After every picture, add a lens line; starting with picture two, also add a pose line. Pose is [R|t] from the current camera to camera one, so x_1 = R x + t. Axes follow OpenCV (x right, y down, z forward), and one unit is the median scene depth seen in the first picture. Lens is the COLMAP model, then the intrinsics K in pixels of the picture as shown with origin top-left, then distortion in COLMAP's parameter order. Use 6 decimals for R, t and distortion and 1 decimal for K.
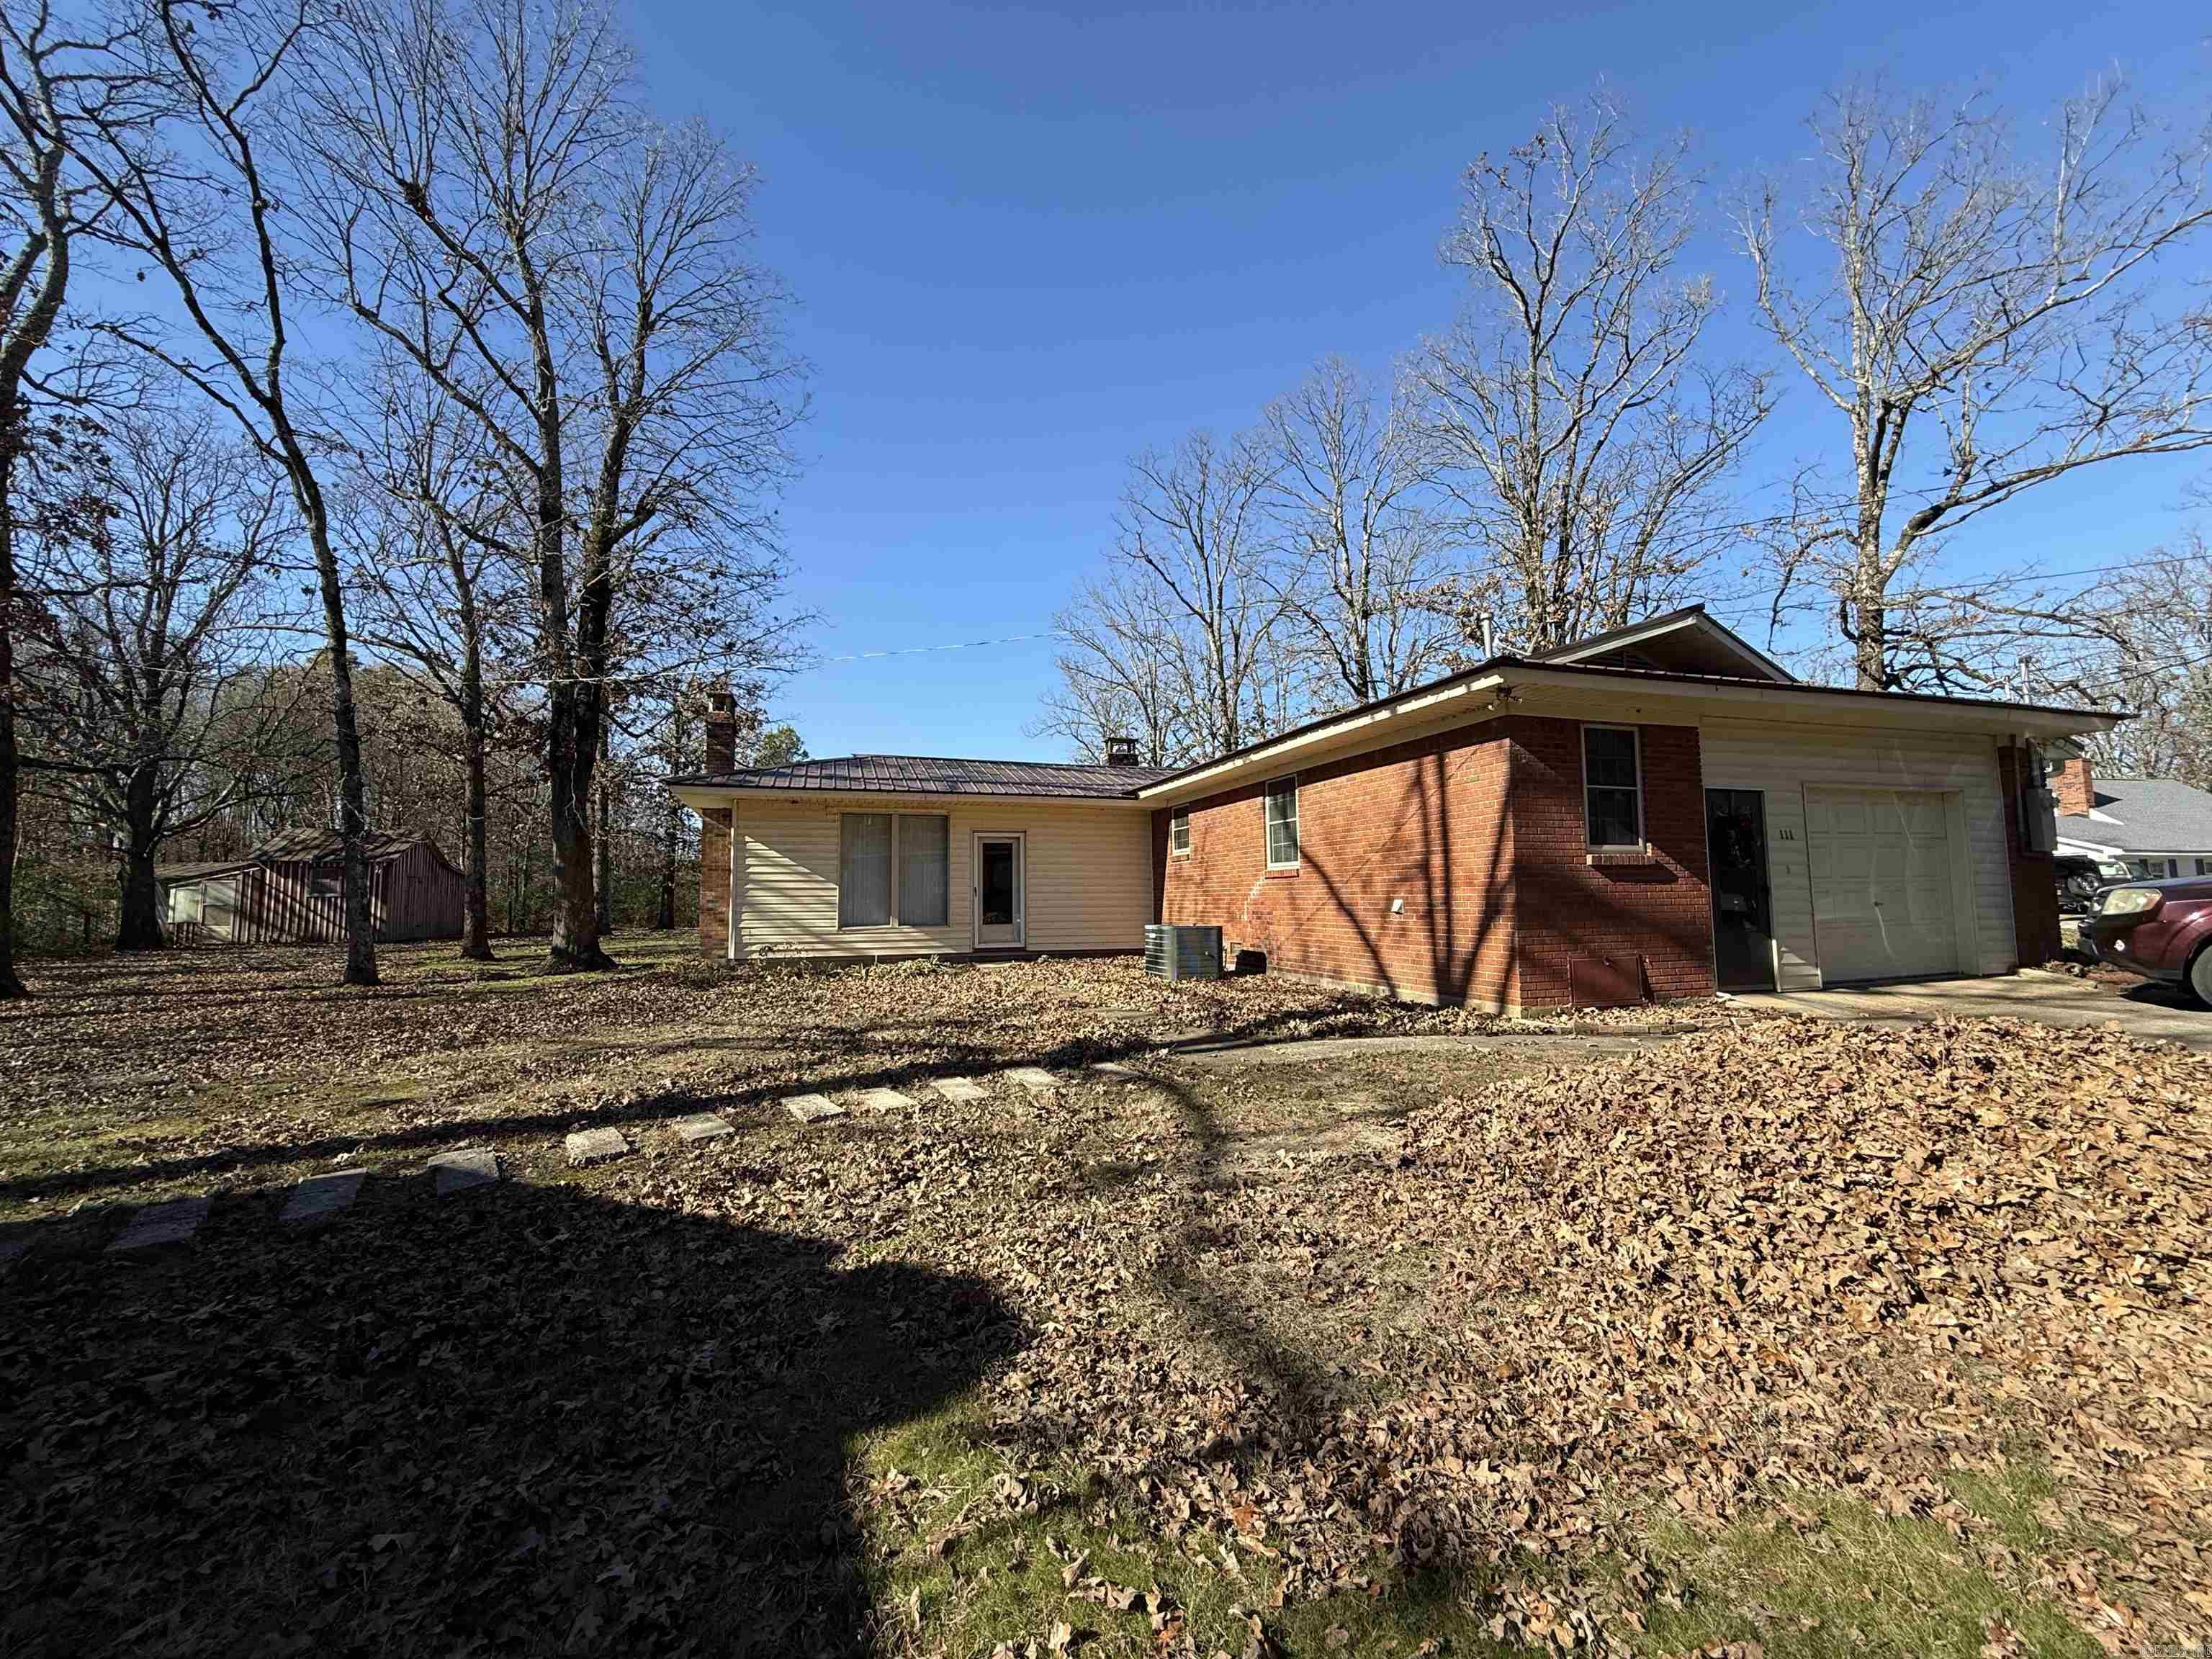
lens RADIAL K [[885.6, 0, 1099.4], [0, 885.6, 827.3], [0, 0, 1]] dist [-0.001229, -0.000090]
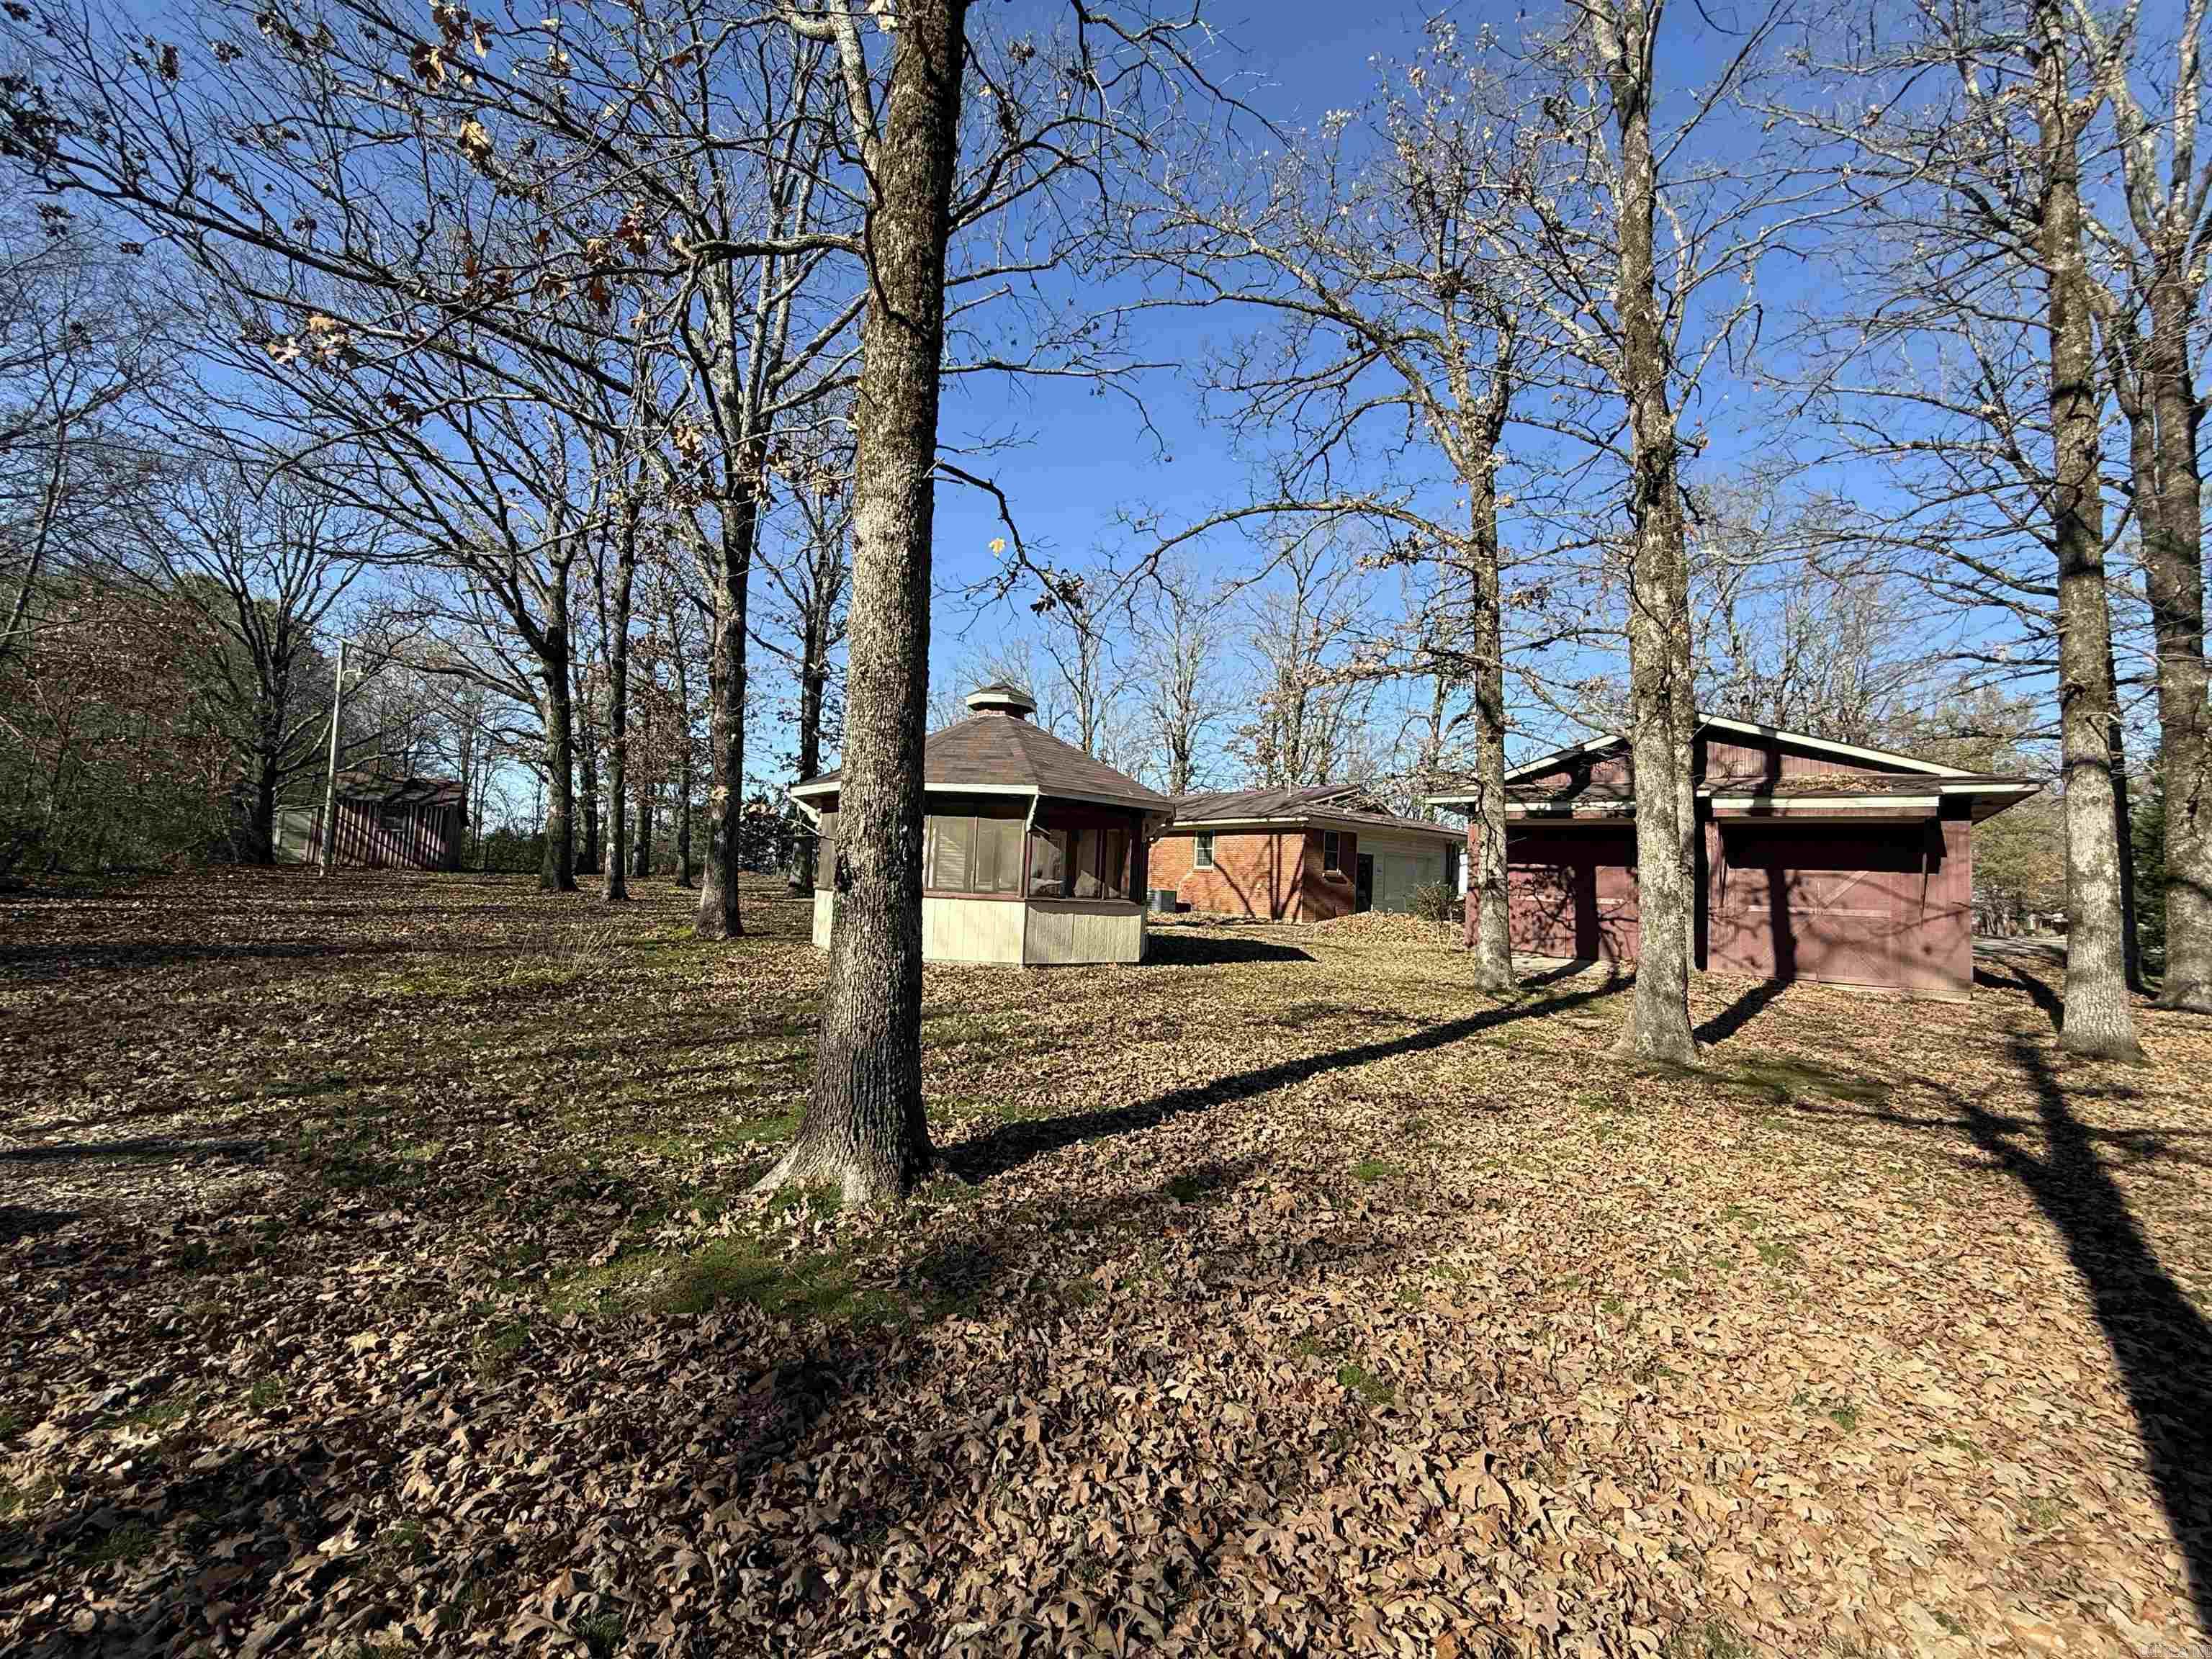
lens RADIAL K [[885.6, 0, 1094.4], [0, 885.6, 831.8], [0, 0, 1]] dist [-0.001229, -0.000090]
pose [[0.946443, 0.078823, 0.313102, -0.916408], [-0.087465, 0.996074, 0.013627, -0.064908], [-0.310799, -0.040283, 0.949622, -1.304119]]
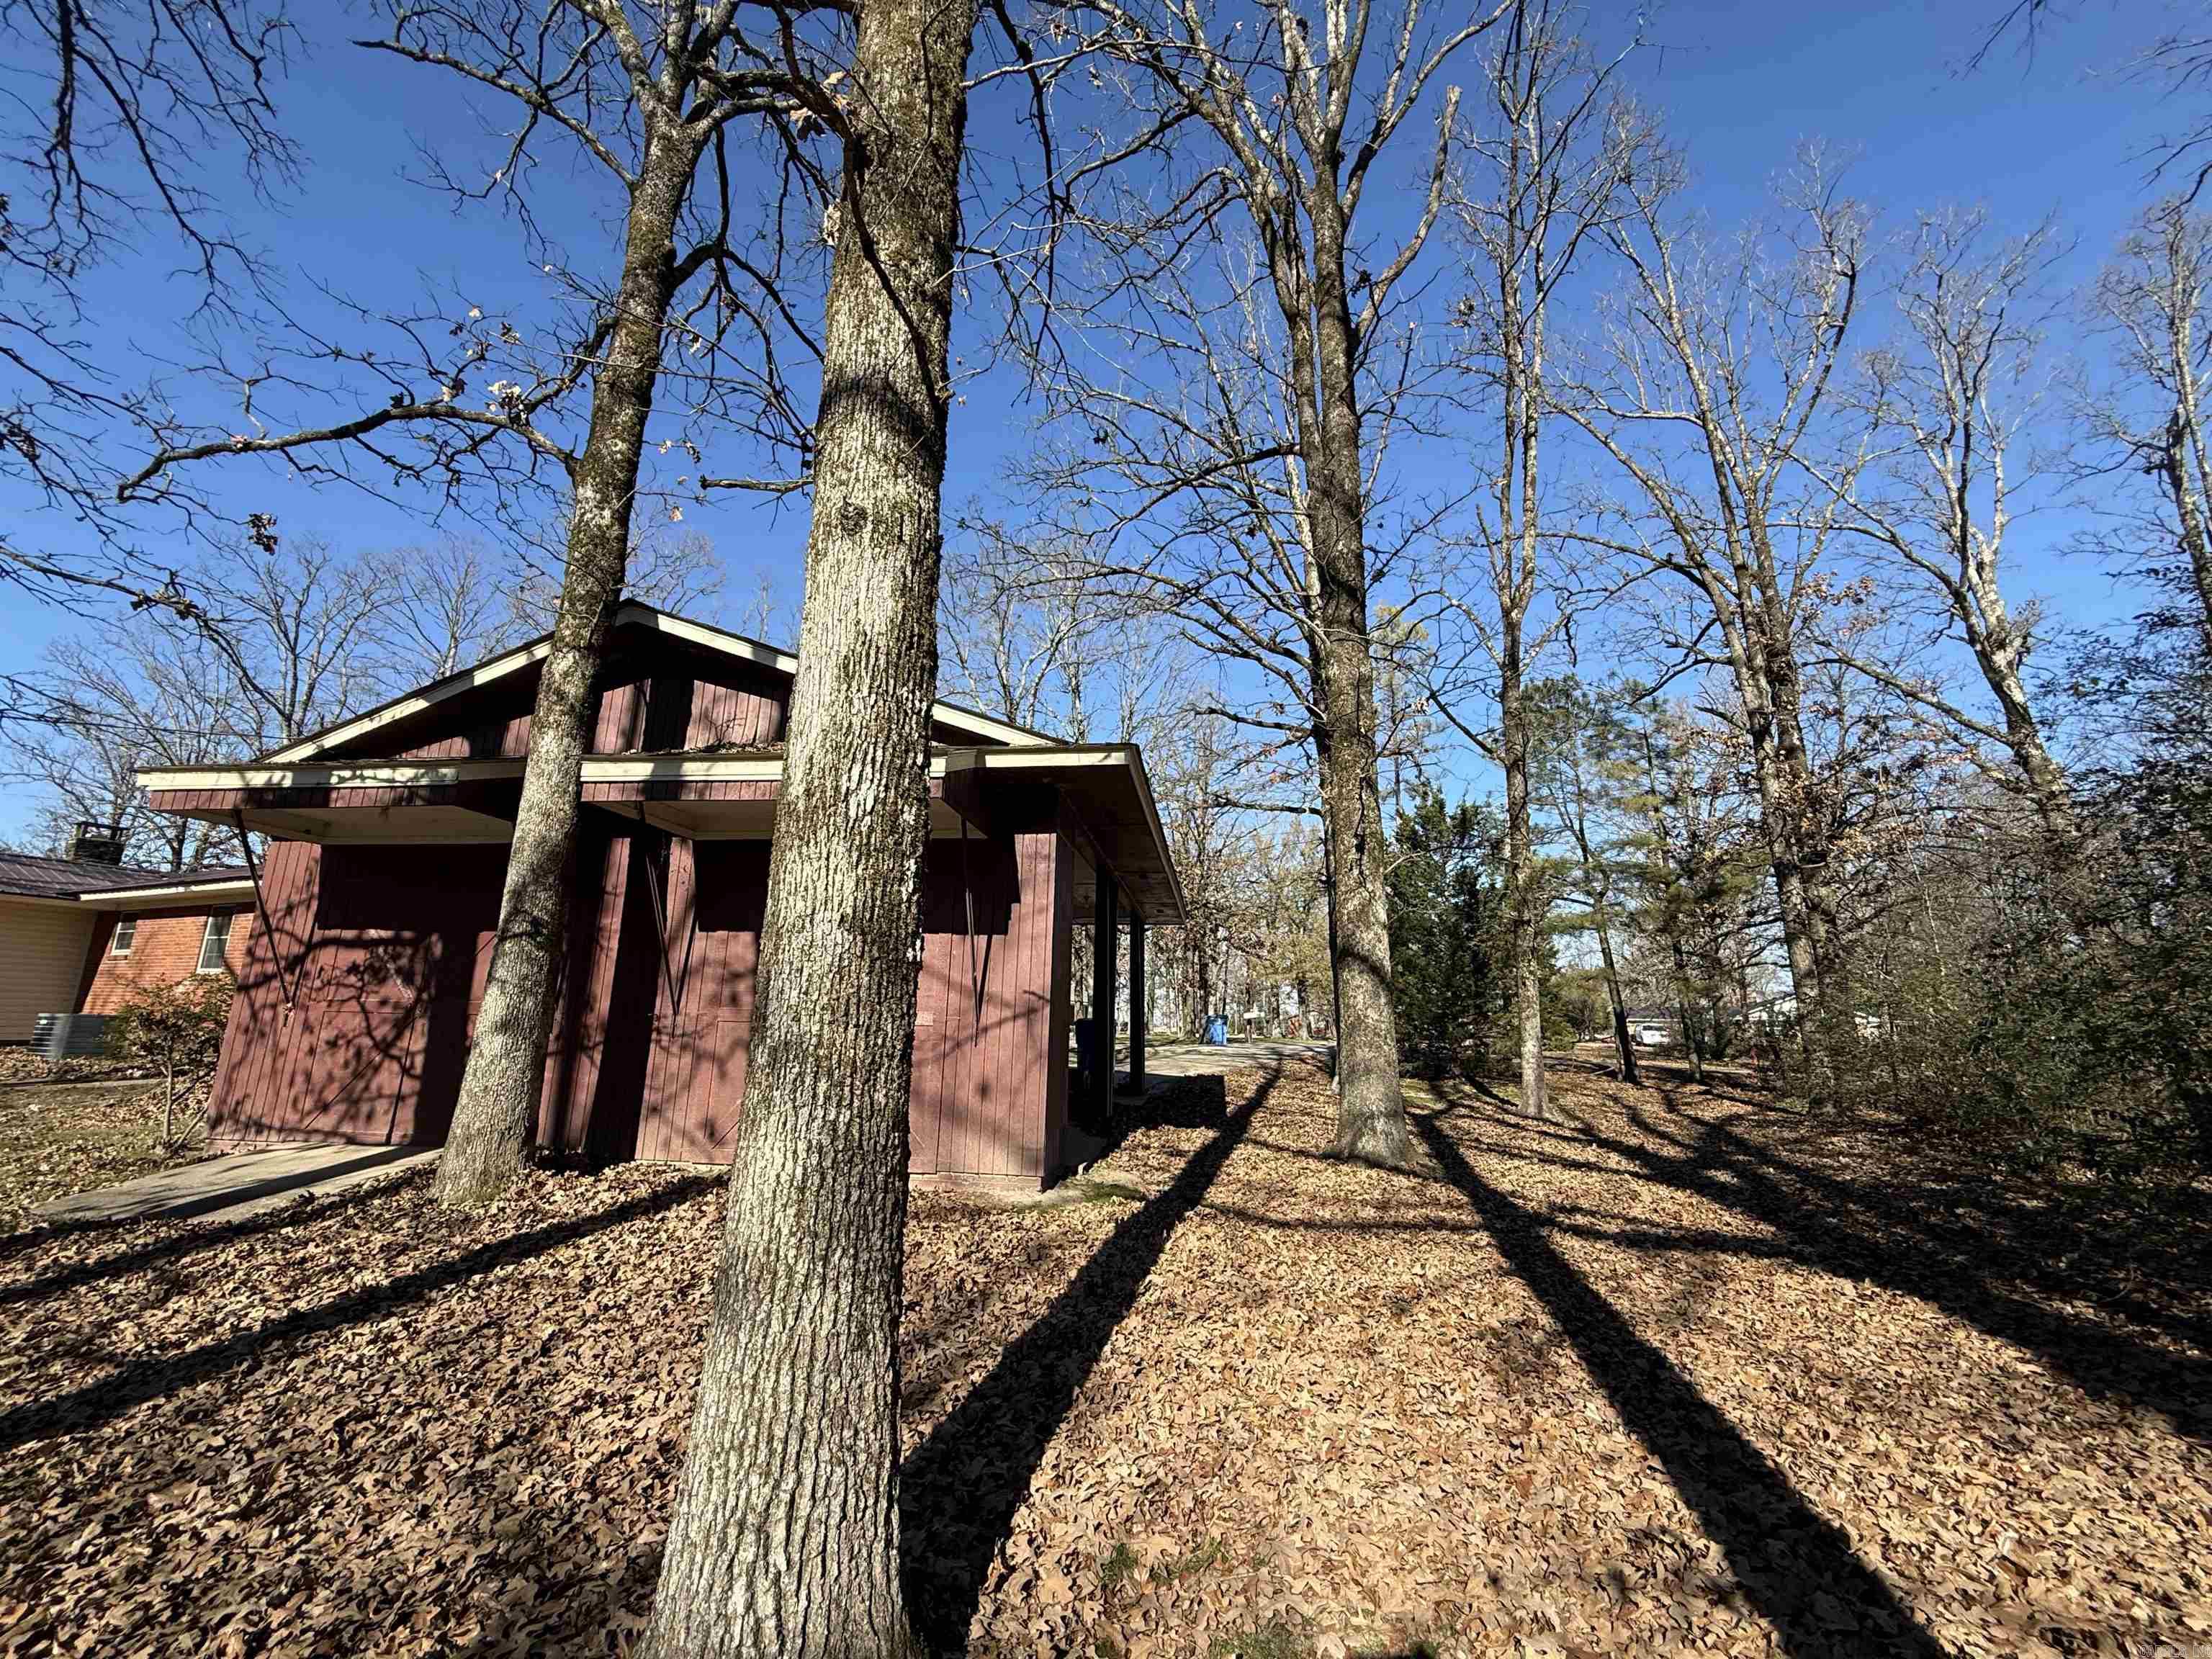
lens RADIAL K [[885.6, 0, 1106.0], [0, 885.6, 829.2], [0, 0, 1]] dist [-0.001229, -0.000090]
pose [[0.653743, 0.189552, 0.732591, 0.082745], [-0.090704, 0.980767, -0.172824, -0.064372], [-0.751261, 0.046534, 0.658363, -0.997253]]
